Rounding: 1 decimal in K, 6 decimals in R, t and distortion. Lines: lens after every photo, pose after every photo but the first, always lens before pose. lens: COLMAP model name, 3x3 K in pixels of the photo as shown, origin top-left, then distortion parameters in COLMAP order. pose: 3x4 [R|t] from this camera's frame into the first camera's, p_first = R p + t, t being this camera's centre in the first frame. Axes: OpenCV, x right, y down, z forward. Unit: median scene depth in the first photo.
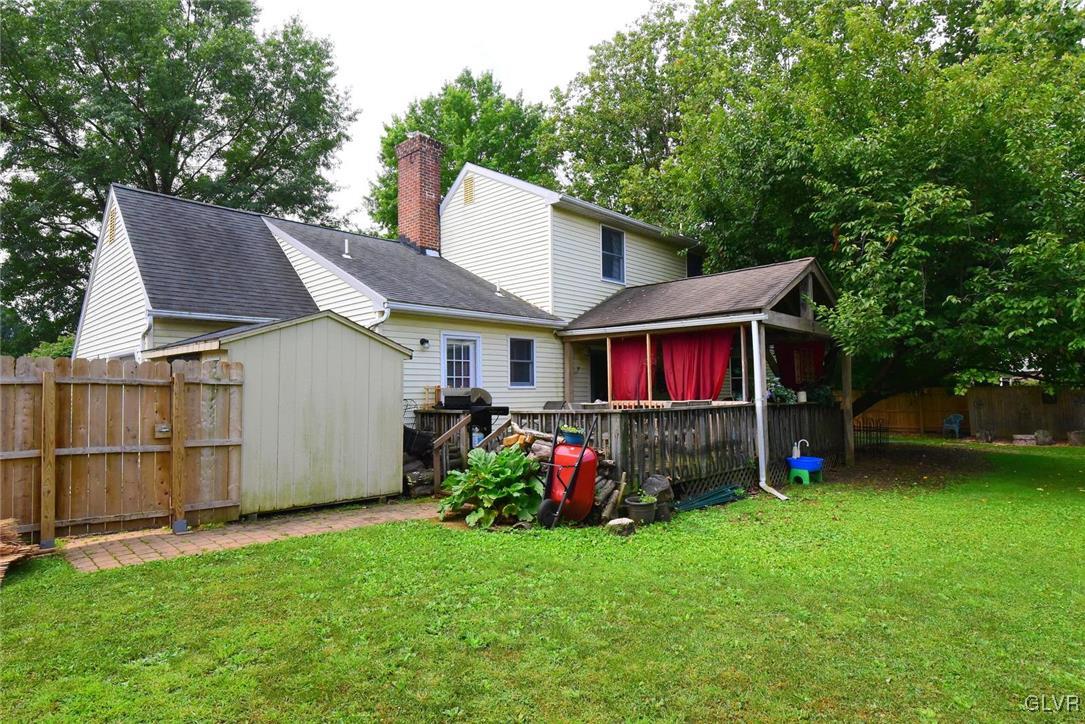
lens RADIAL K [[610.5, 0, 553.3], [0, 610.5, 368.8], [0, 0, 1]] dist [-0.001524, -0.000516]
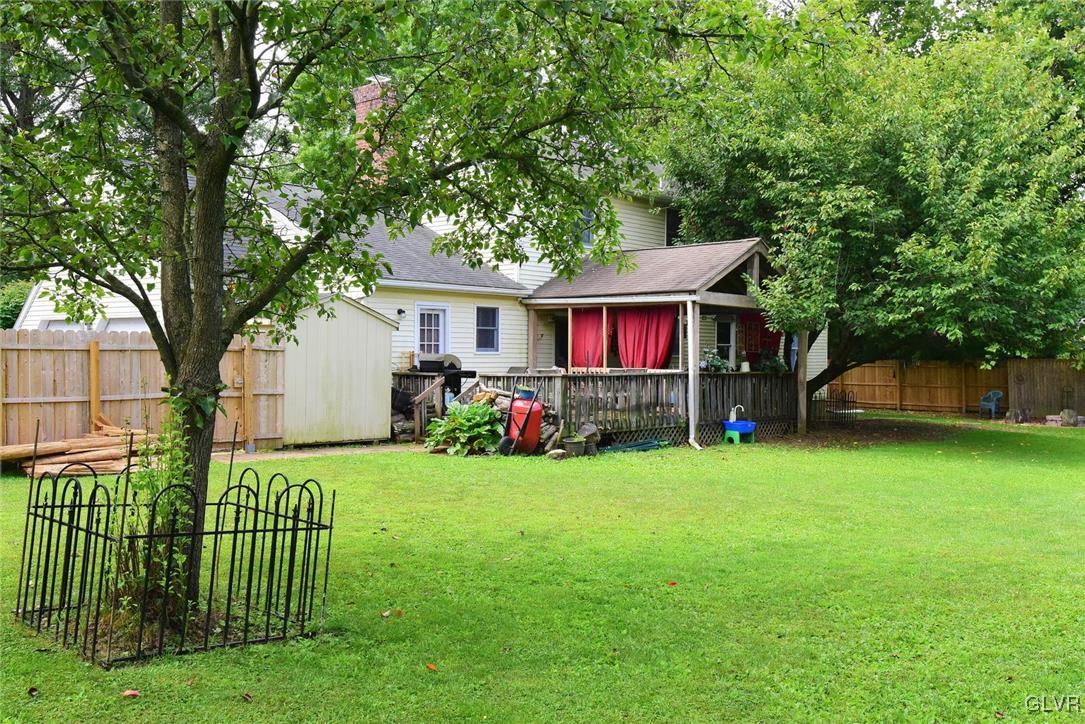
lens RADIAL K [[1004.8, 0, 538.1], [0, 1004.8, 362.6], [0, 0, 1]] dist [0.010756, 0.000000]
pose [[0.999812, 0.018436, 0.006061, 0.032653], [-0.018709, 0.998642, 0.048630, -0.048618], [-0.005156, -0.048734, 0.998798, -0.908460]]
